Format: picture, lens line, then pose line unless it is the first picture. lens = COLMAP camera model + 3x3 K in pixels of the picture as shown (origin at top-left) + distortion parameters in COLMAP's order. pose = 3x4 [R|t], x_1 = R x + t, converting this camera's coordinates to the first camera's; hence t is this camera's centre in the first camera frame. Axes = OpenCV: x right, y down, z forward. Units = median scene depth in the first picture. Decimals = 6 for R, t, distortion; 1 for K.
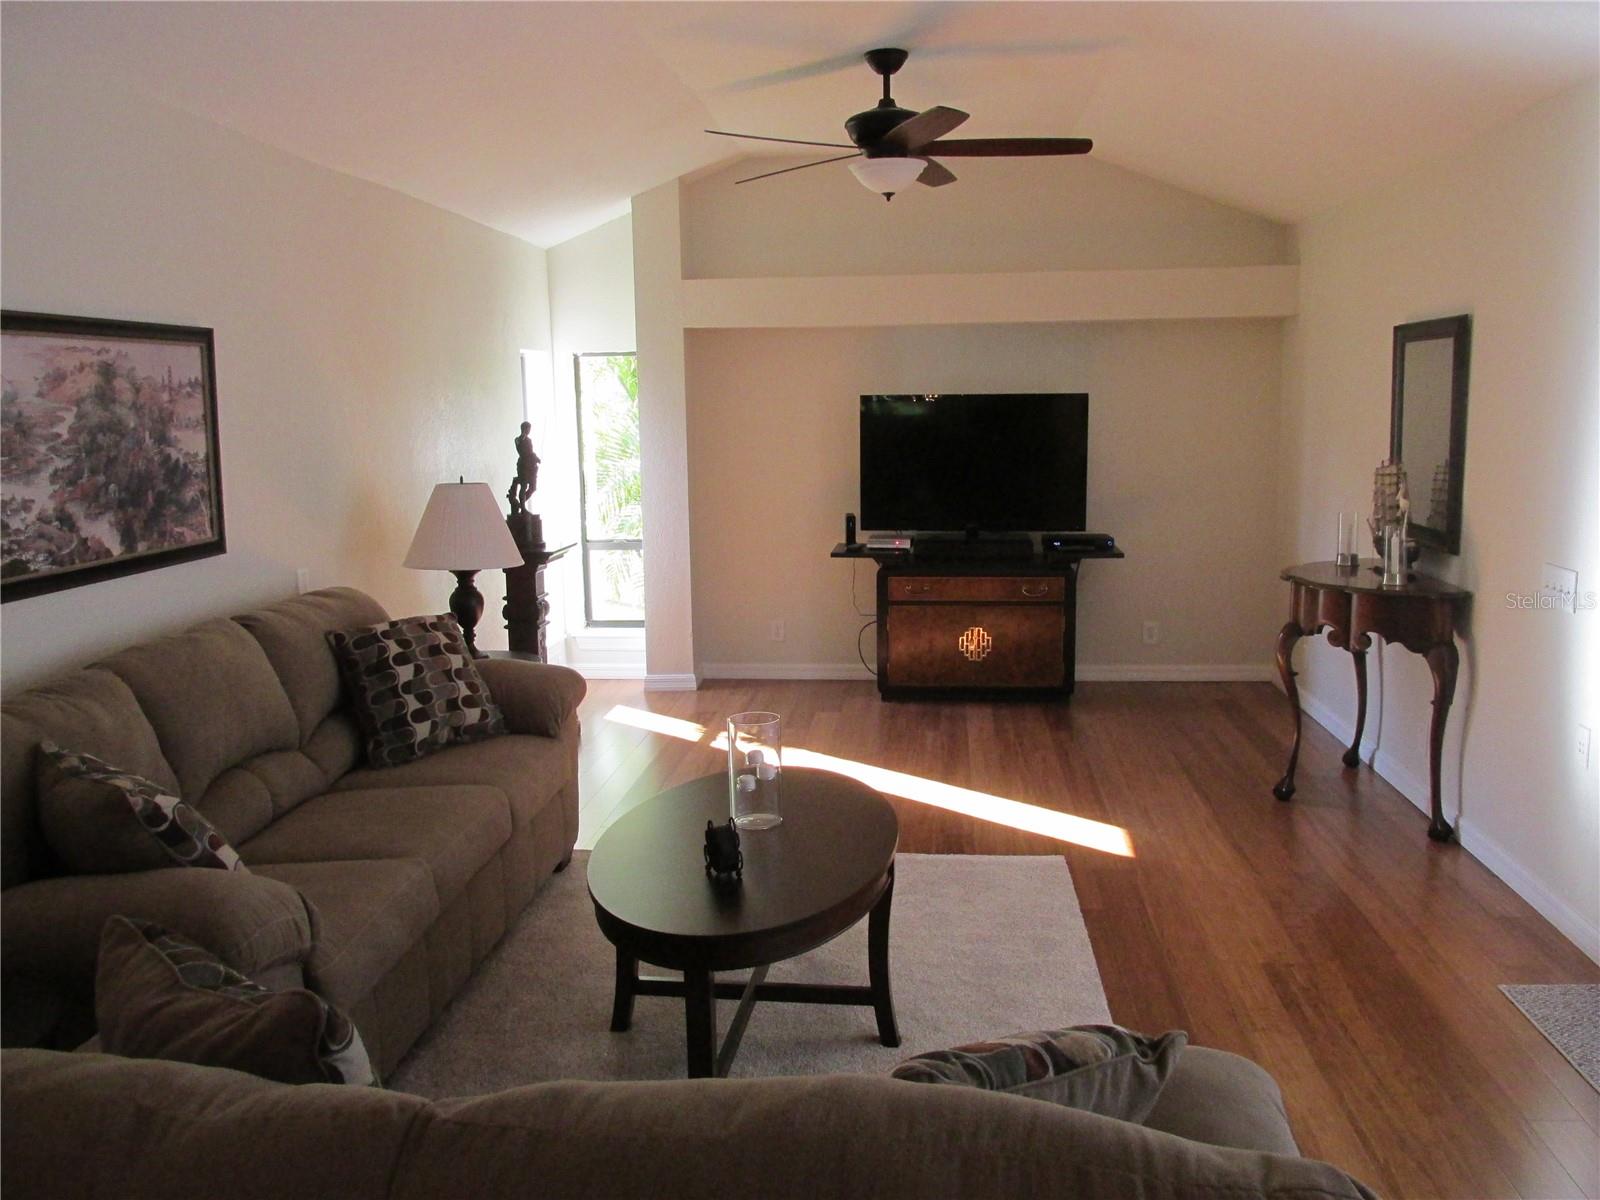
lens RADIAL K [[1337.2, 0, 788.2], [0, 1337.2, 595.9], [0, 0, 1]] dist [-0.016840, -0.010133]
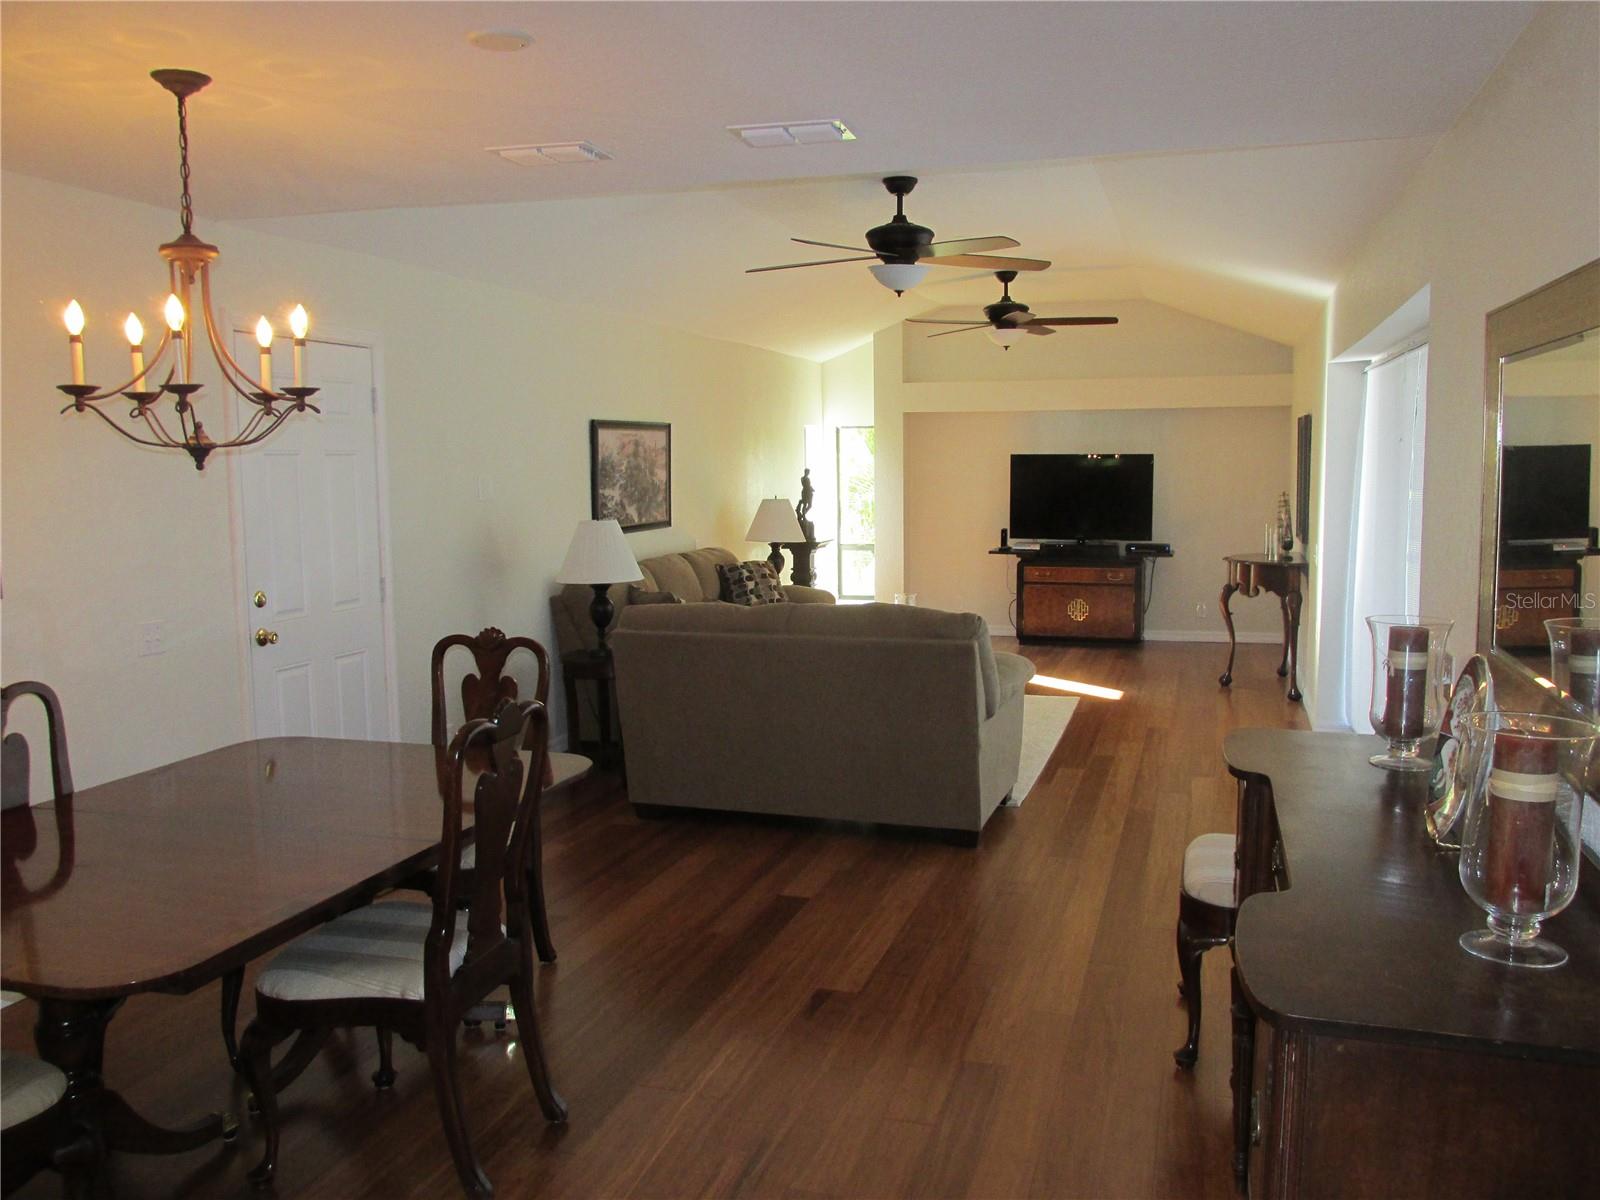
lens RADIAL K [[1337.2, 0, 805.3], [0, 1337.2, 600.0], [0, 0, 1]] dist [-0.016840, -0.010133]
pose [[0.983411, 0.027347, -0.179316, 0.117350], [-0.033537, 0.998938, -0.031580, 0.095537], [0.178262, 0.037070, 0.983285, -0.700198]]
